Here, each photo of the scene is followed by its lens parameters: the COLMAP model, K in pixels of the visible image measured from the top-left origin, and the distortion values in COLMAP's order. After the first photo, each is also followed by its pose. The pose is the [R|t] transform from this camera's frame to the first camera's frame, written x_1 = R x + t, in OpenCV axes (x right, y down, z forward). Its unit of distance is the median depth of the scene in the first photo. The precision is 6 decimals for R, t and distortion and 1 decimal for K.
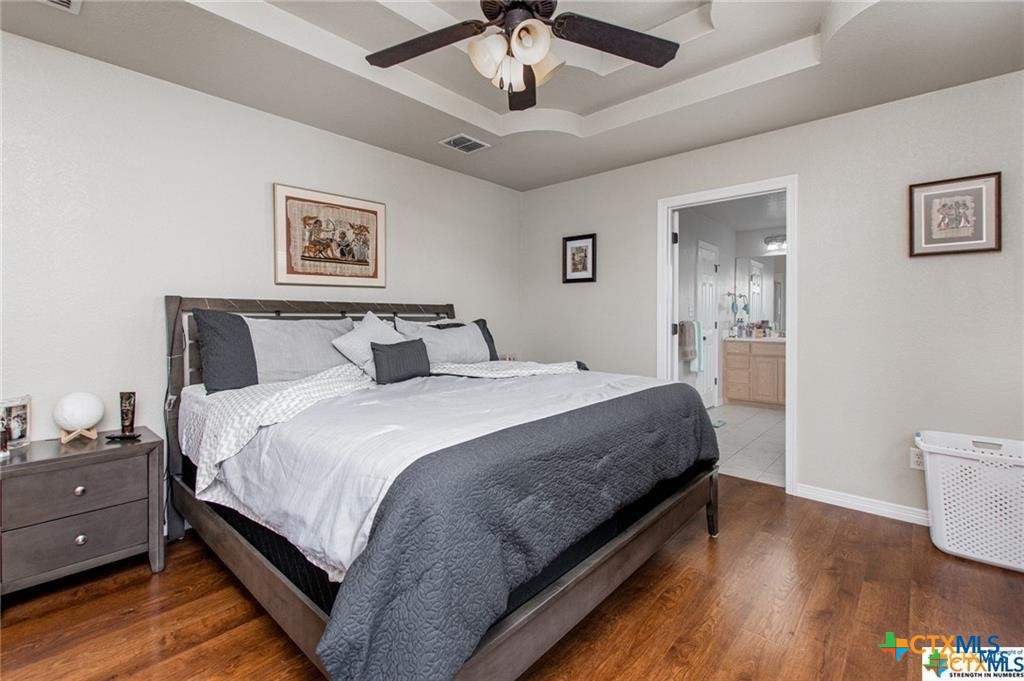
lens RADIAL K [[452.7, 0, 508.0], [0, 452.7, 317.2], [0, 0, 1]] dist [-0.000149, -0.000549]
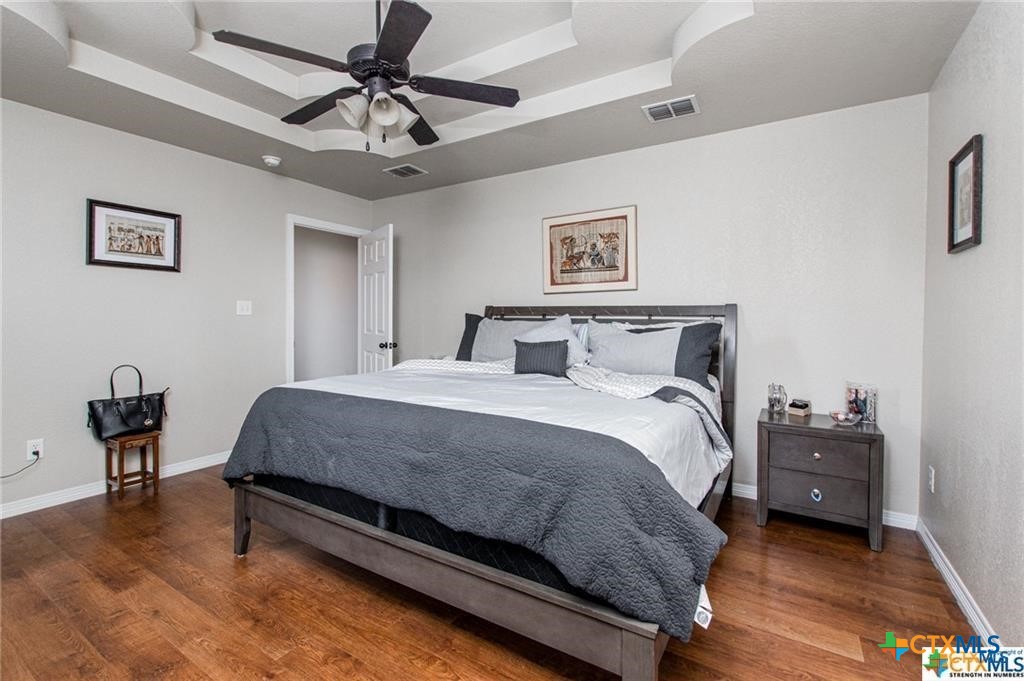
lens RADIAL K [[452.7, 0, 508.0], [0, 452.7, 317.2], [0, 0, 1]] dist [-0.000149, -0.000549]
pose [[0.174950, 0.000923, -0.984577, 0.720803], [-0.008347, 0.999965, -0.000545, -0.003134], [0.984542, 0.008314, 0.174951, 0.613135]]
